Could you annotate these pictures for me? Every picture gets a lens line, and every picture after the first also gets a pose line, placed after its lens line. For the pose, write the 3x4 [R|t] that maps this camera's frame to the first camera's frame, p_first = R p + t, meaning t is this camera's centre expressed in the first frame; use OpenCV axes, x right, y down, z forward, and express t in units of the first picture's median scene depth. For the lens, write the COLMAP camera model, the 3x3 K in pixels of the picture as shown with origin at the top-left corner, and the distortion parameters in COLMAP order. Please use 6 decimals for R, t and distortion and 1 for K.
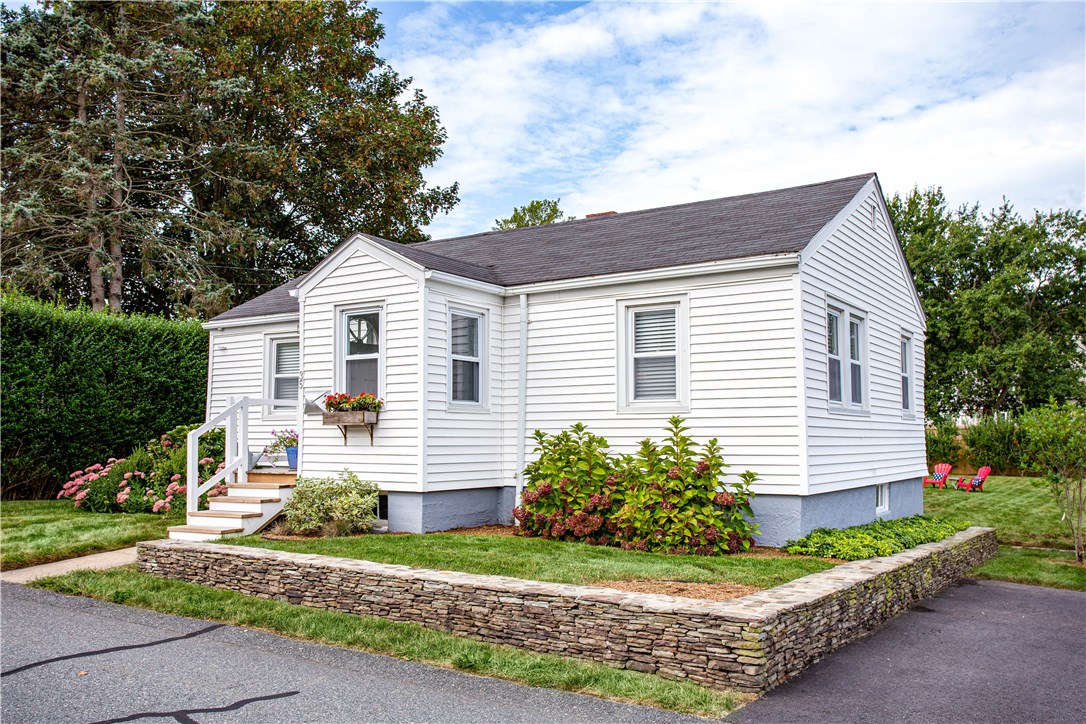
lens RADIAL K [[925.4, 0, 546.4], [0, 925.4, 397.1], [0, 0, 1]] dist [0.009380, 0.012457]
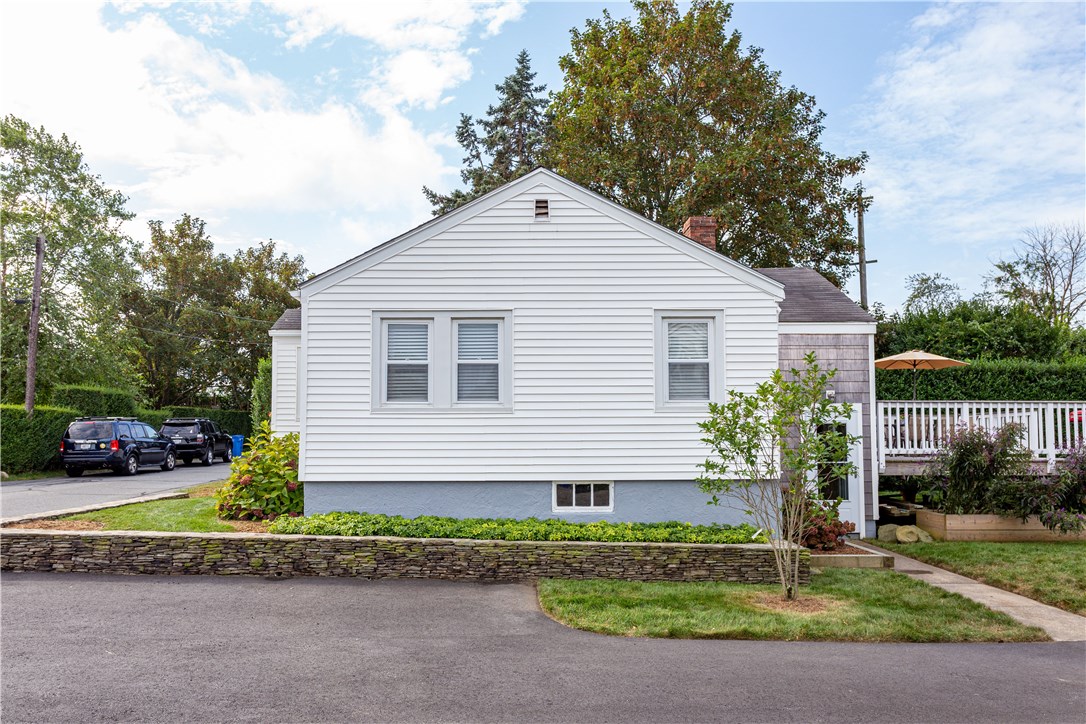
lens RADIAL K [[826.9, 0, 539.8], [0, 826.9, 395.0], [0, 0, 1]] dist [0.003809, 0.004130]
pose [[0.548437, -0.053494, -0.834479, 1.212942], [0.043231, 0.998431, -0.035592, 0.037907], [0.835074, -0.016555, 0.549889, 0.569134]]
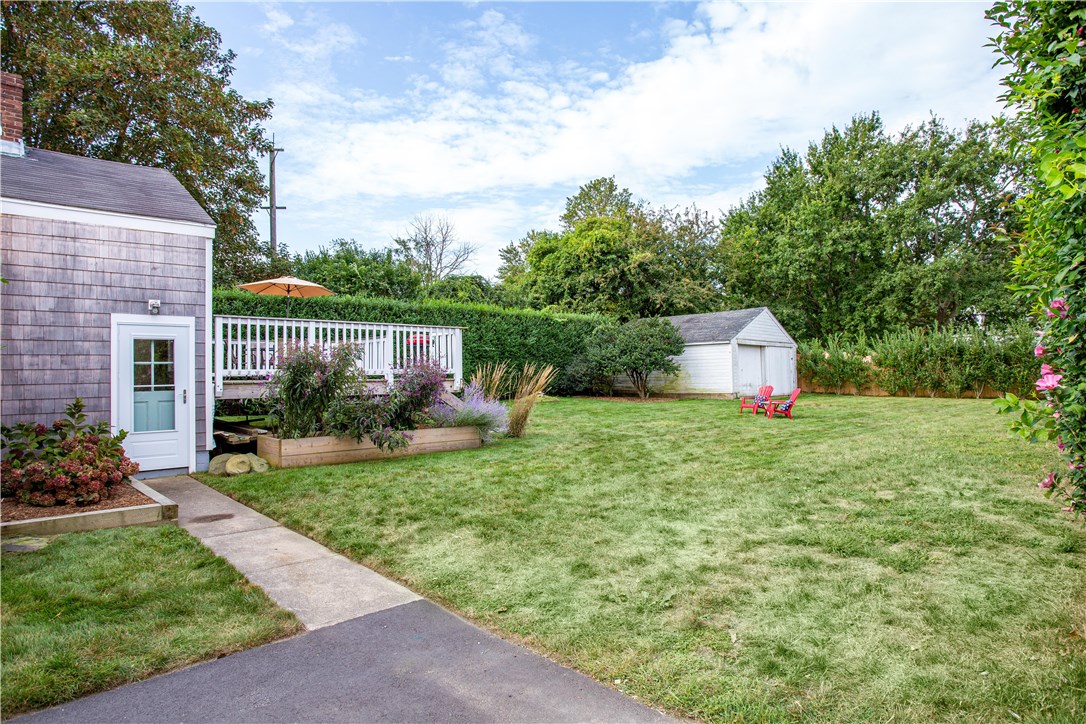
lens RADIAL K [[649.8, 0, 542.2], [0, 649.8, 351.9], [0, 0, 1]] dist [-0.091088, 0.090802]
pose [[0.962867, -0.023841, -0.268922, 1.095267], [0.027902, 0.999547, 0.011287, 0.075678], [0.268531, -0.018371, 0.963096, 0.981223]]
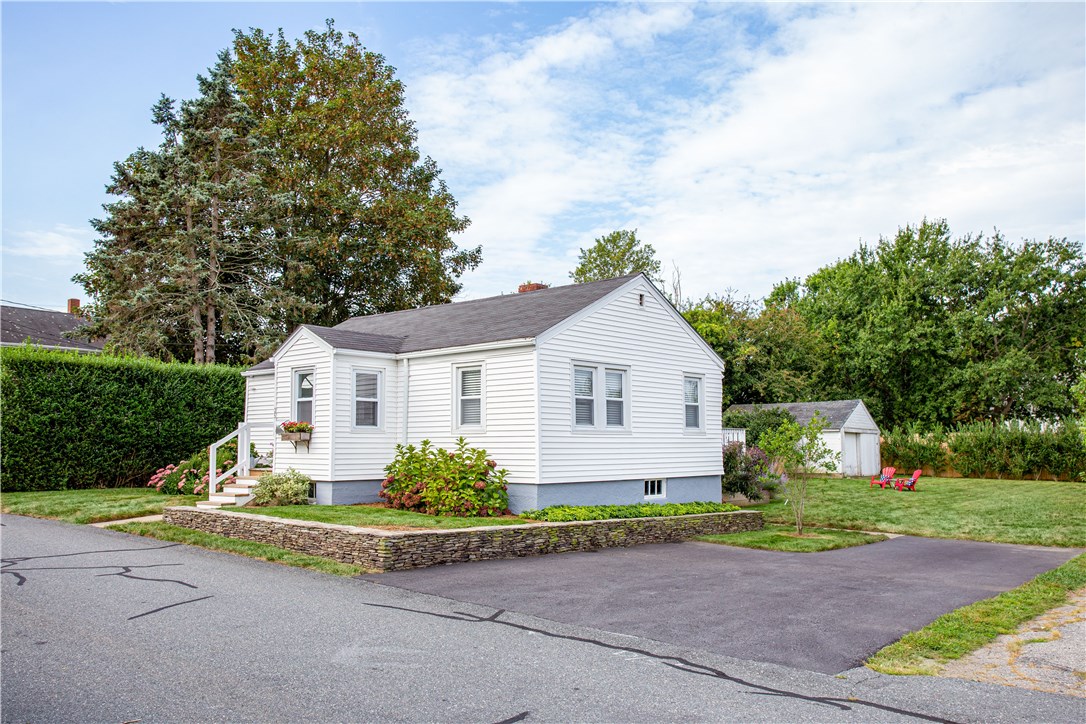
lens RADIAL K [[884.8, 0, 548.0], [0, 884.8, 383.2], [0, 0, 1]] dist [-0.002016, 0.011150]
pose [[0.989277, -0.010643, -0.145662, 0.462584], [0.007255, 0.999691, -0.023775, -0.031967], [0.145870, 0.022463, 0.989049, -0.502447]]
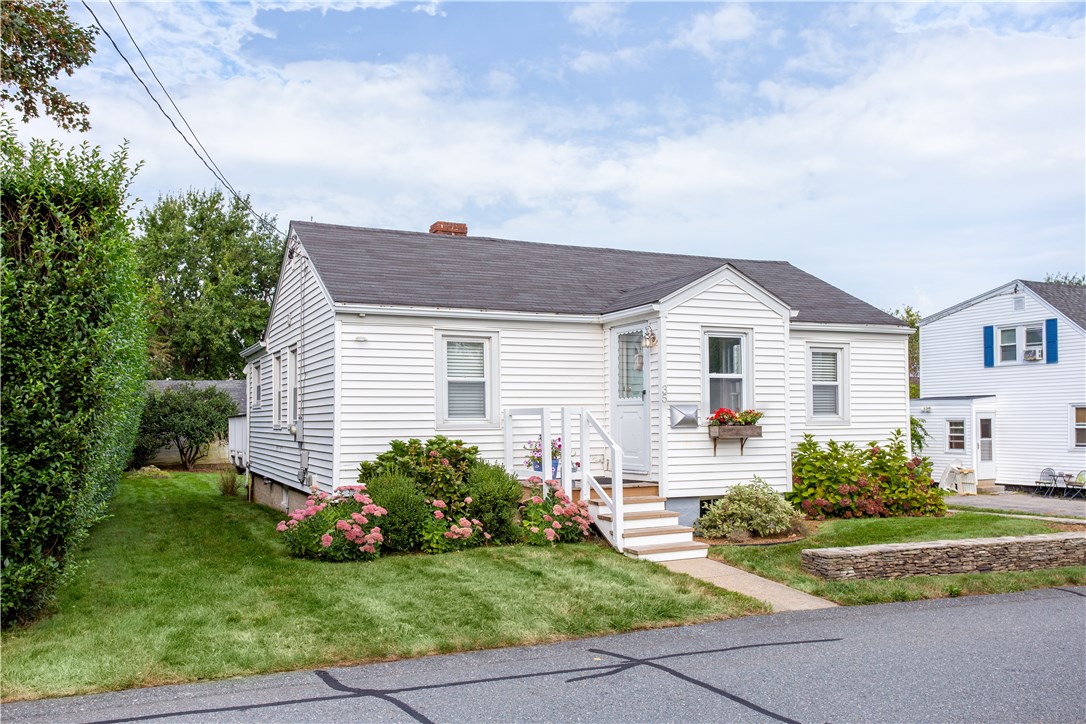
lens RADIAL K [[884.8, 0, 548.0], [0, 884.8, 383.2], [0, 0, 1]] dist [-0.002016, 0.011150]
pose [[0.522136, 0.034875, 0.852149, -1.243963], [-0.031698, 0.999267, -0.021474, -0.004834], [-0.852273, -0.015799, 0.522858, 0.636932]]
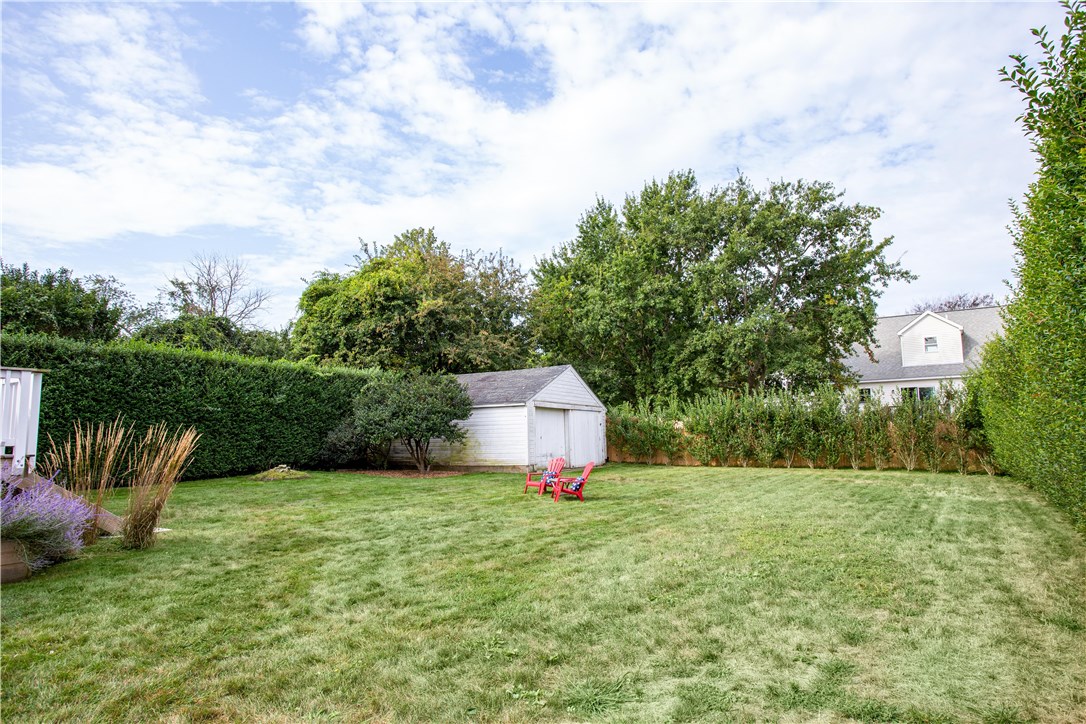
lens RADIAL K [[663.4, 0, 543.0], [0, 663.4, 362.0], [0, 0, 1]] dist [-0.067436, 0.000816]
pose [[0.999685, -0.018875, -0.016551, 1.207338], [0.017778, 0.997786, -0.064091, 0.086812], [0.017724, 0.063777, 0.997807, 1.367039]]
